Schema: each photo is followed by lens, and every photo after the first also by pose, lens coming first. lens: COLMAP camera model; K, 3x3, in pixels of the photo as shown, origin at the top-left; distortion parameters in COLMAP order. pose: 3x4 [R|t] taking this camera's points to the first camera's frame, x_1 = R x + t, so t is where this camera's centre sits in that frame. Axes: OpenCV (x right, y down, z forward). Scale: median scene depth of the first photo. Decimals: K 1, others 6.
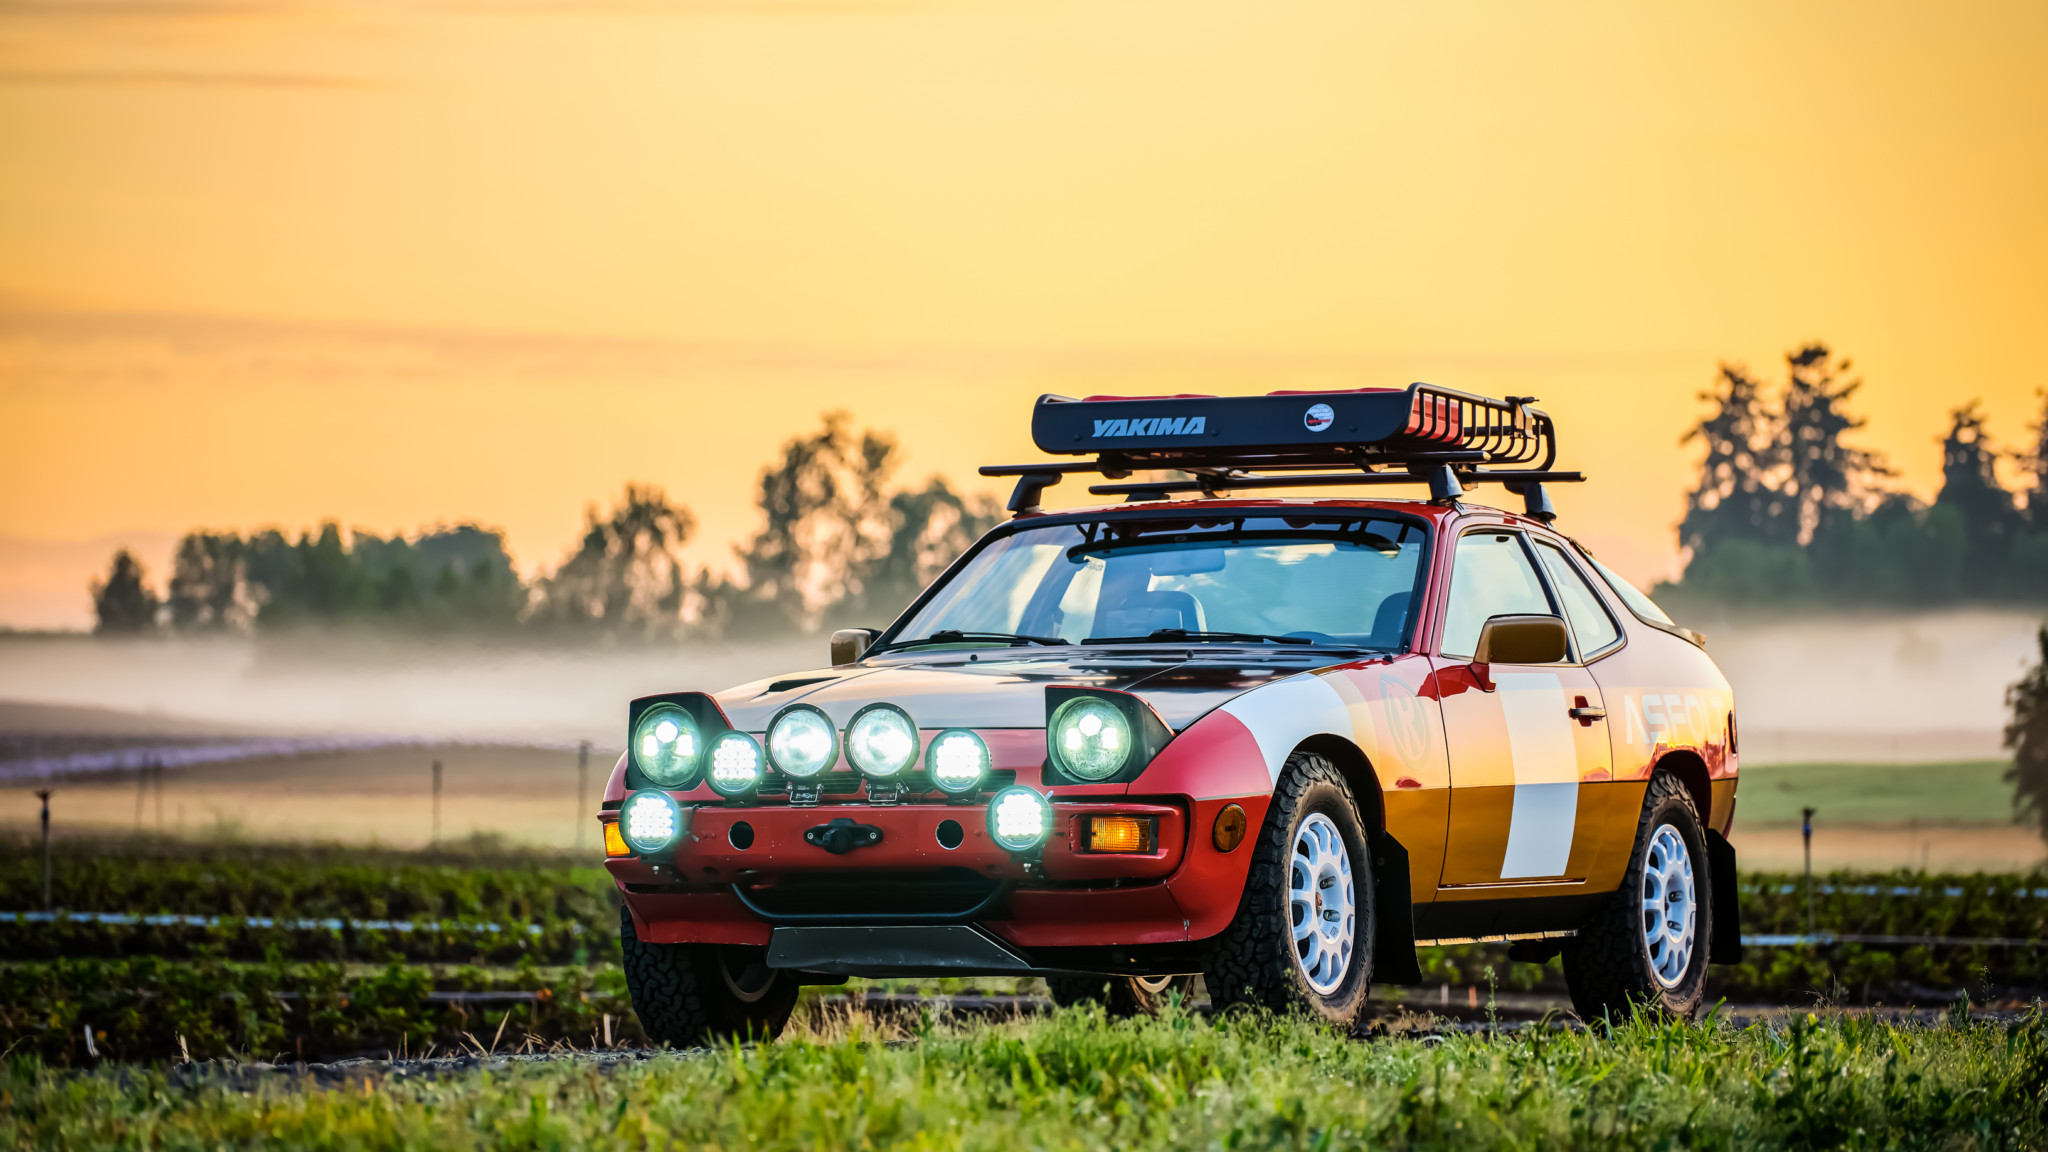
lens RADIAL K [[8792.7, 0, 1027.9], [0, 8792.7, 570.2], [0, 0, 1]] dist [-0.039636, 0.000000]
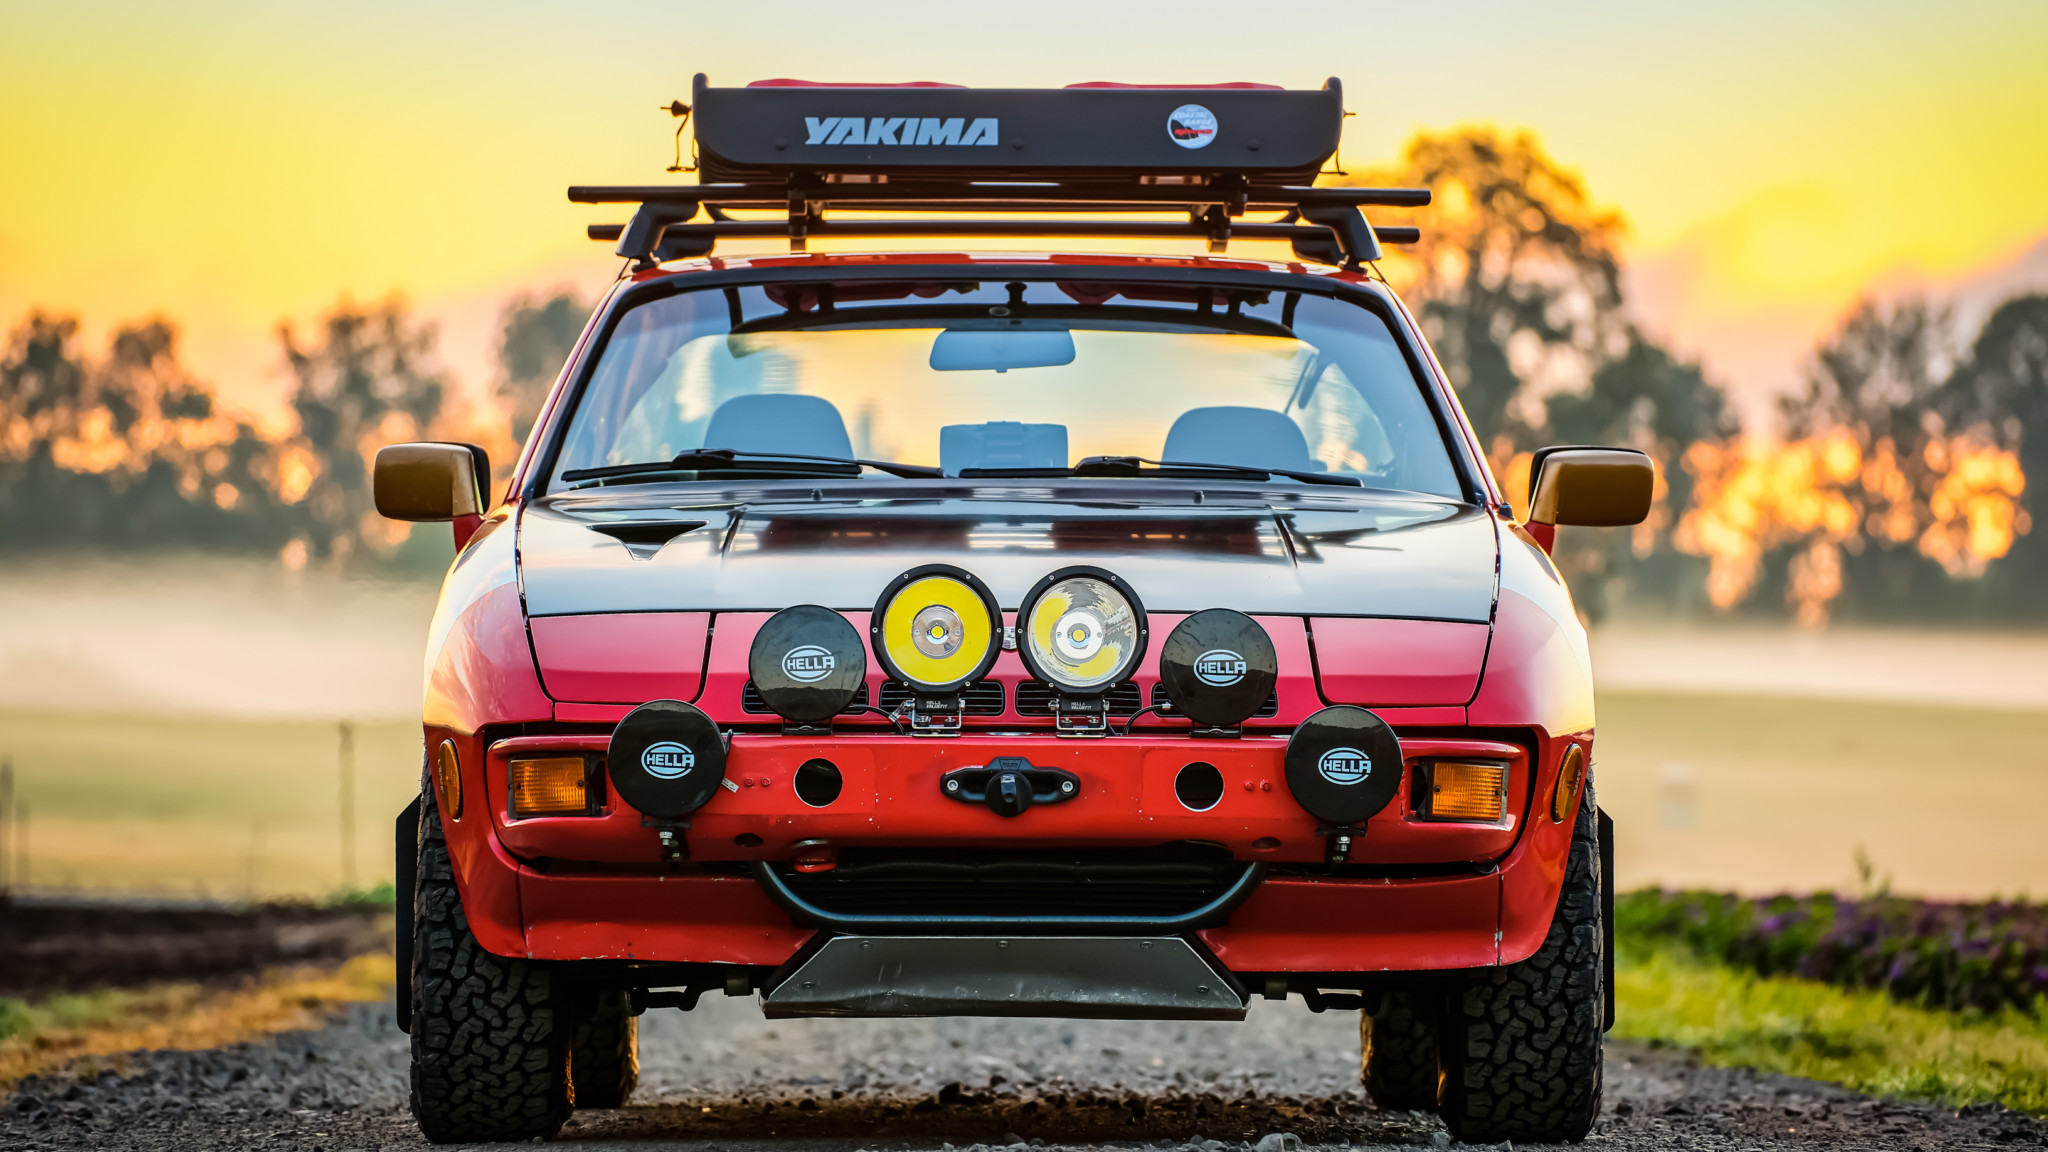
lens RADIAL K [[10519.1, 0, 1021.6], [0, 10519.1, 576.2], [0, 0, 1]] dist [-0.073003, 0.000000]
pose [[0.916920, 0.022063, 0.398462, -0.279148], [-0.027154, 0.999606, 0.007137, 0.009868], [-0.398147, -0.017364, 0.917157, 0.314060]]
